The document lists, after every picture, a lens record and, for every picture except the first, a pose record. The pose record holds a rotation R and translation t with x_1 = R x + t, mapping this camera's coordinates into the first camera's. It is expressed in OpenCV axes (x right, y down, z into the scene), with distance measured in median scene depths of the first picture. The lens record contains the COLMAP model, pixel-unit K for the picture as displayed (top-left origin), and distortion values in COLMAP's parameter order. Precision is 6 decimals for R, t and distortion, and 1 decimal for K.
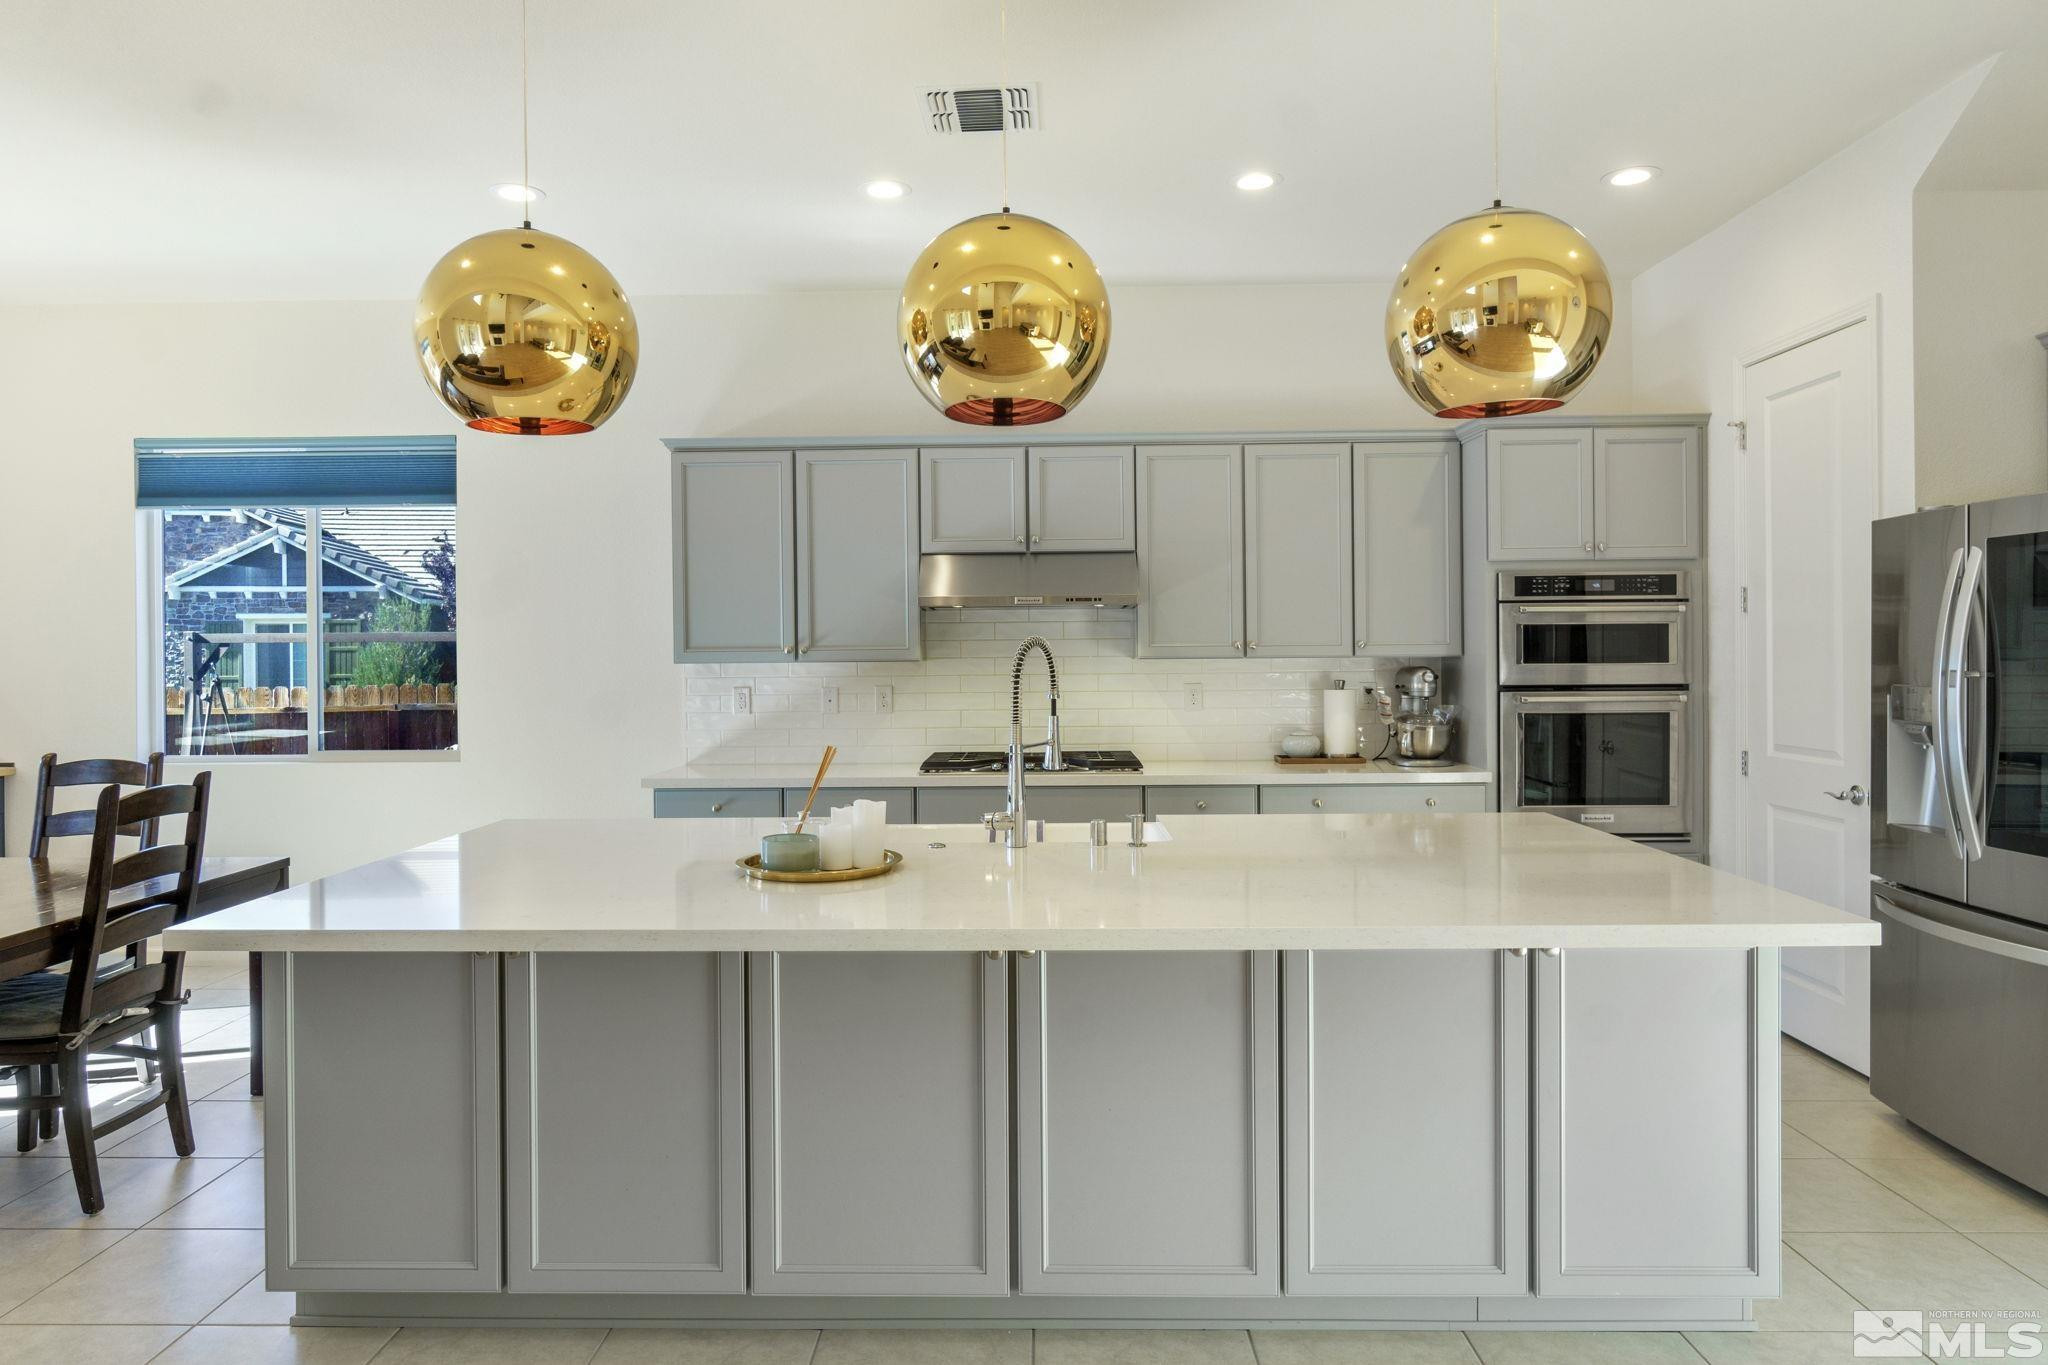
lens RADIAL K [[1260.9, 0, 1008.5], [0, 1260.9, 669.5], [0, 0, 1]] dist [-0.007216, 0.004547]
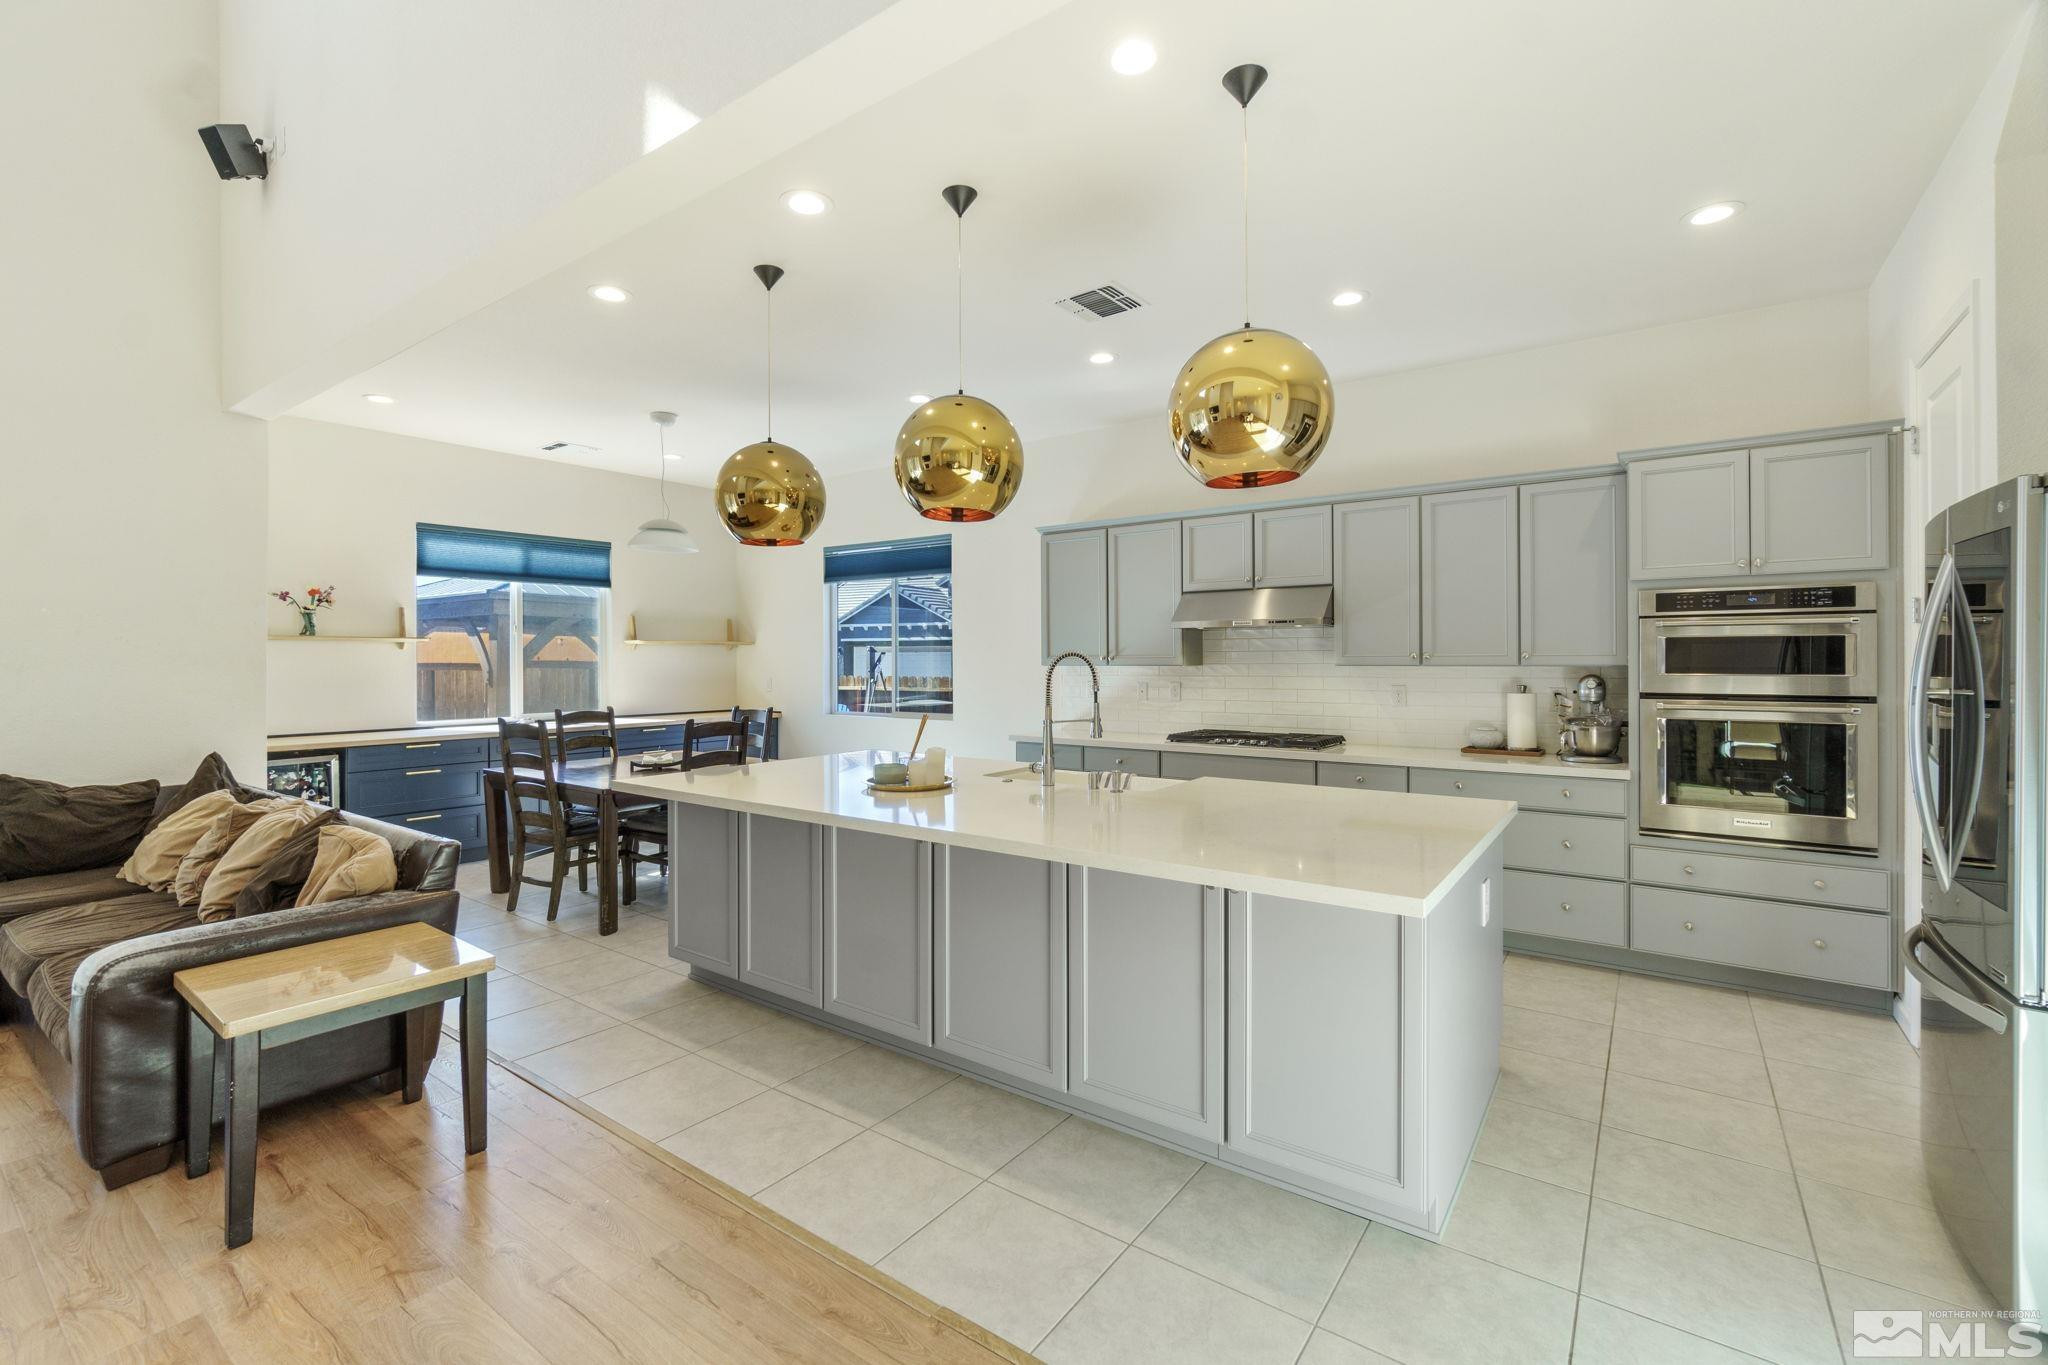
lens RADIAL K [[889.2, 0, 1009.7], [0, 889.2, 663.3], [0, 0, 1]] dist [-0.007880, 0.002703]
pose [[0.817527, 0.008250, -0.575831, 0.384794], [-0.012942, 0.999908, -0.004049, -0.002812], [0.575744, 0.010762, 0.817559, 0.047890]]
